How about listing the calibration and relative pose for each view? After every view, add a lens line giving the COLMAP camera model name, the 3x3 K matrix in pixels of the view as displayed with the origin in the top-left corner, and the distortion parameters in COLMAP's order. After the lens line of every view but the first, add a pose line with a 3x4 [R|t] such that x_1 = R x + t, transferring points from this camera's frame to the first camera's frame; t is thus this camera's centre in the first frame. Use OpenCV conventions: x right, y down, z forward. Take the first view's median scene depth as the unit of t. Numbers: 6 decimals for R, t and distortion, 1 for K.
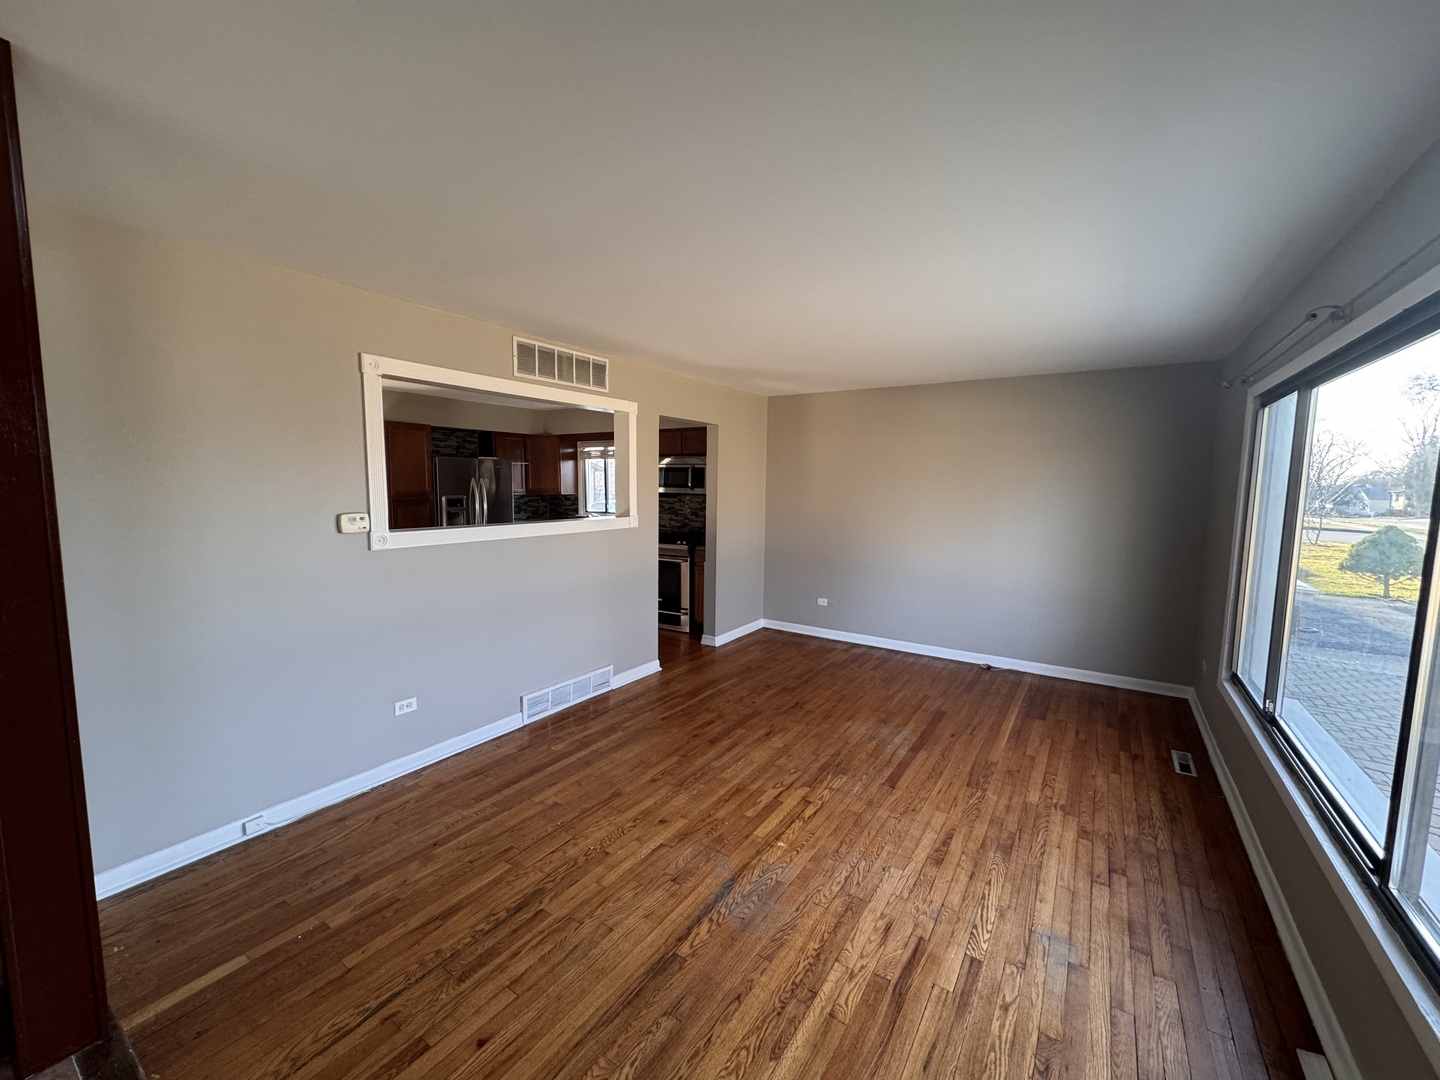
lens RADIAL K [[577.7, 0, 722.8], [0, 577.7, 539.7], [0, 0, 1]] dist [0.001773, 0.000001]
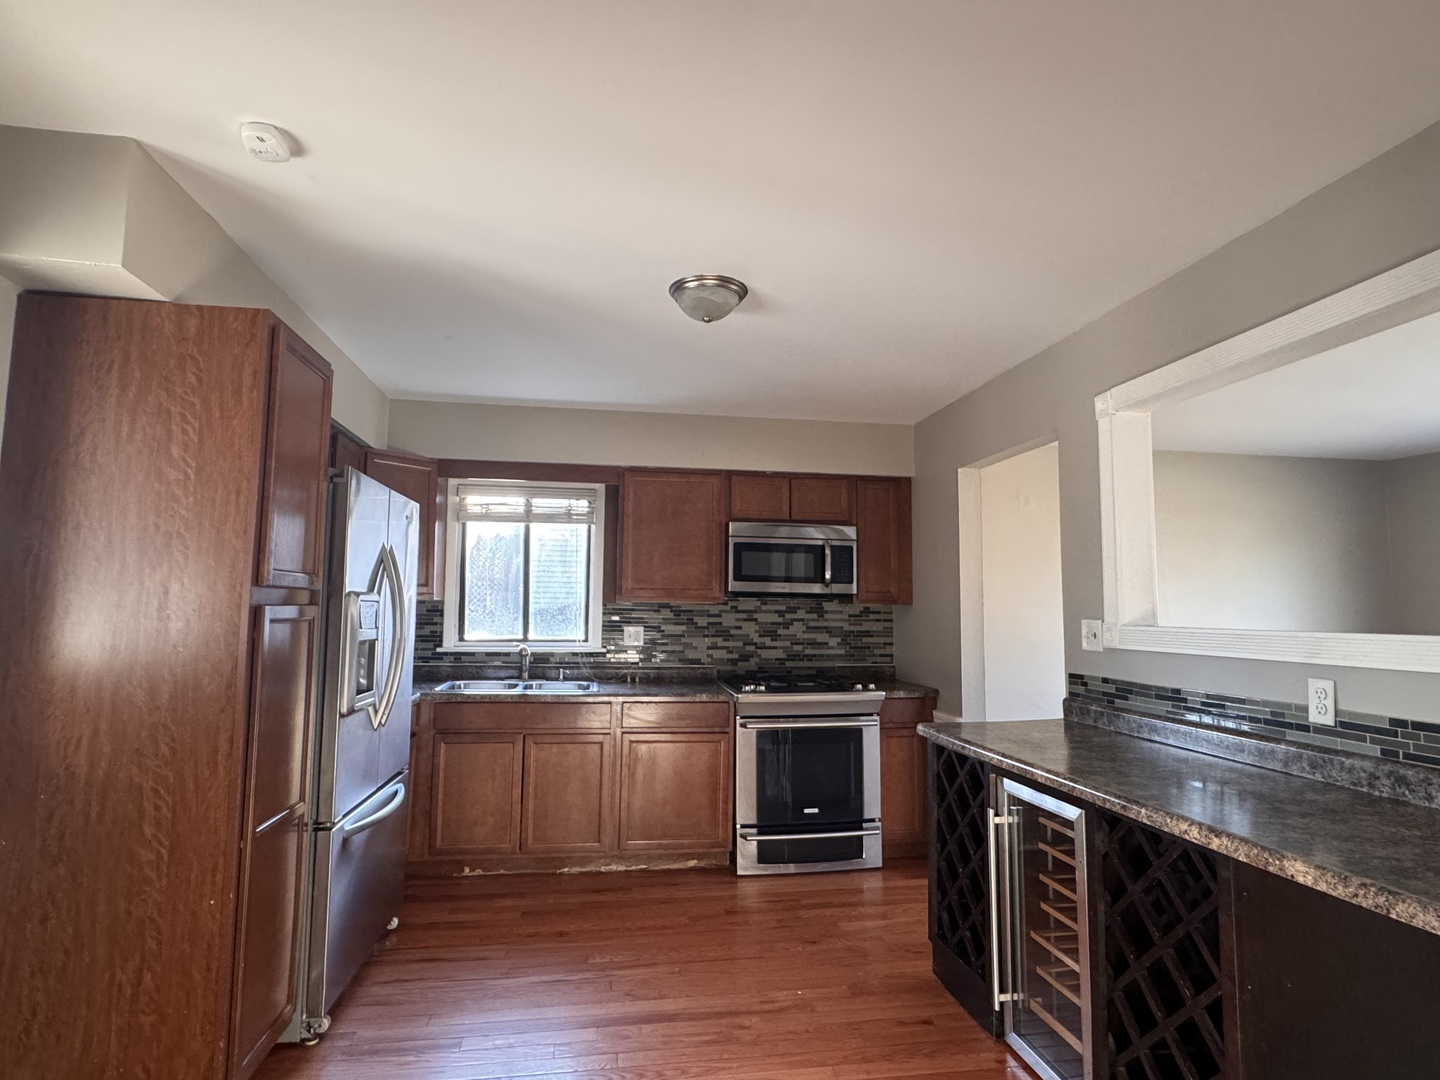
lens RADIAL K [[759.3, 0, 716.7], [0, 759.3, 546.9], [0, 0, 1]] dist [-0.007796, 0.001628]
pose [[0.733119, 0.046253, 0.678525, -0.591219], [0.071925, 0.986817, -0.144980, -0.027431], [-0.676286, 0.155091, 0.720128, 0.548964]]
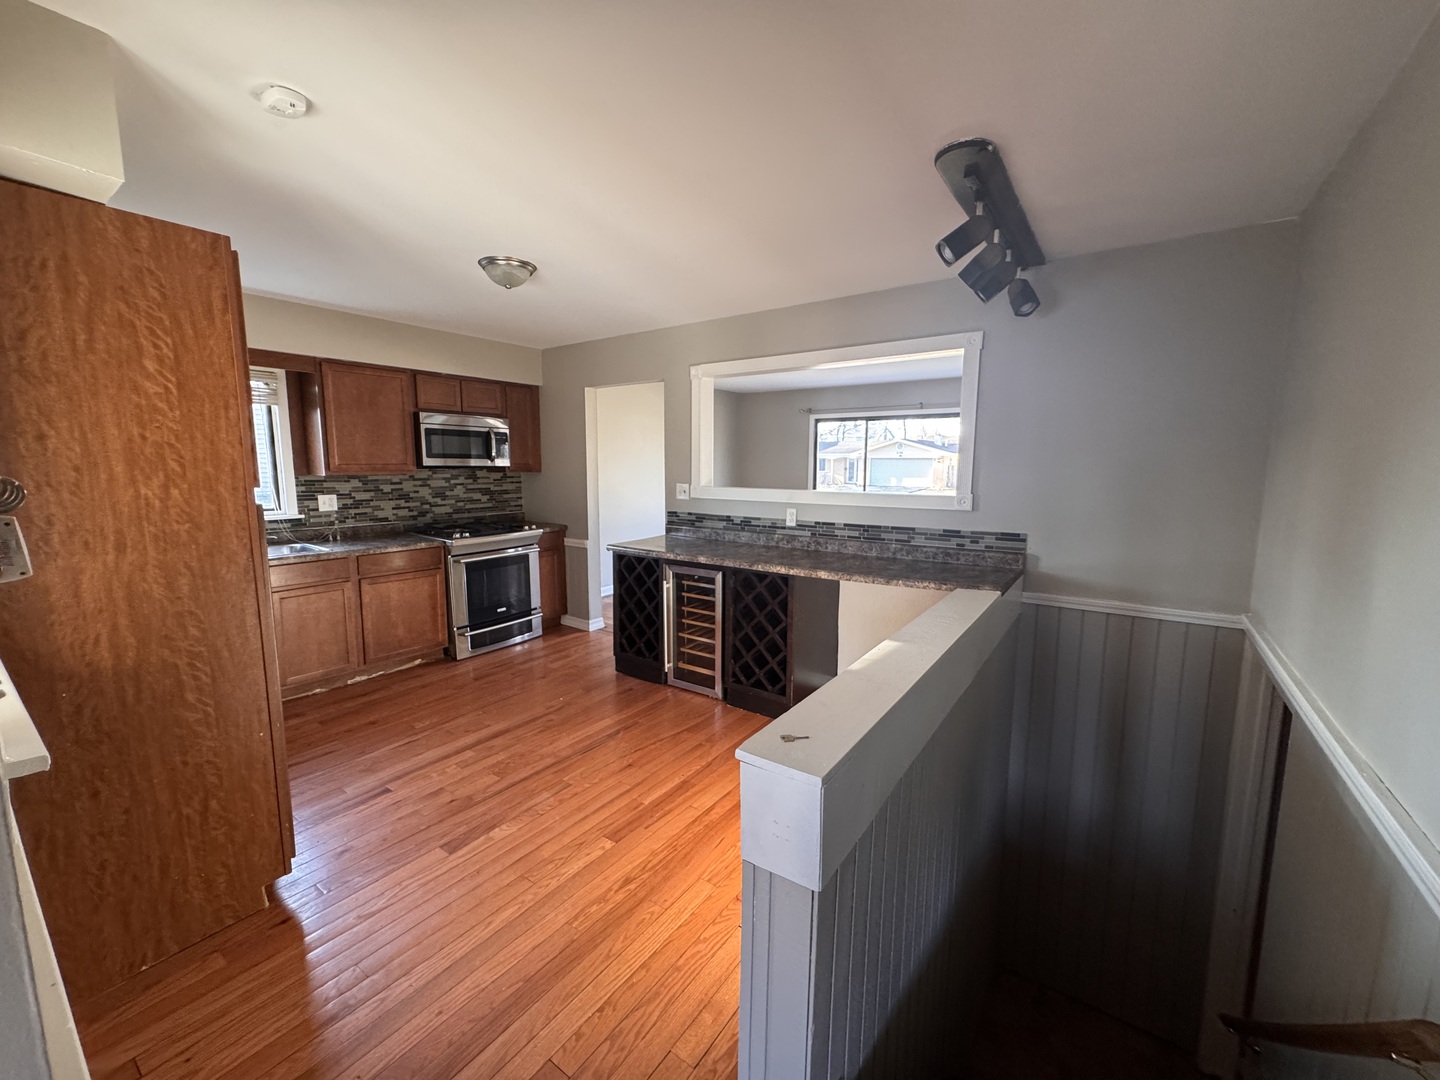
lens RADIAL K [[577.7, 0, 715.9], [0, 577.7, 542.0], [0, 0, 1]] dist [0.001773, 0.000001]
pose [[0.031018, -0.153693, 0.987632, -0.798811], [0.099063, 0.983715, 0.149972, -0.064687], [-0.994598, 0.093186, 0.045738, 0.667029]]
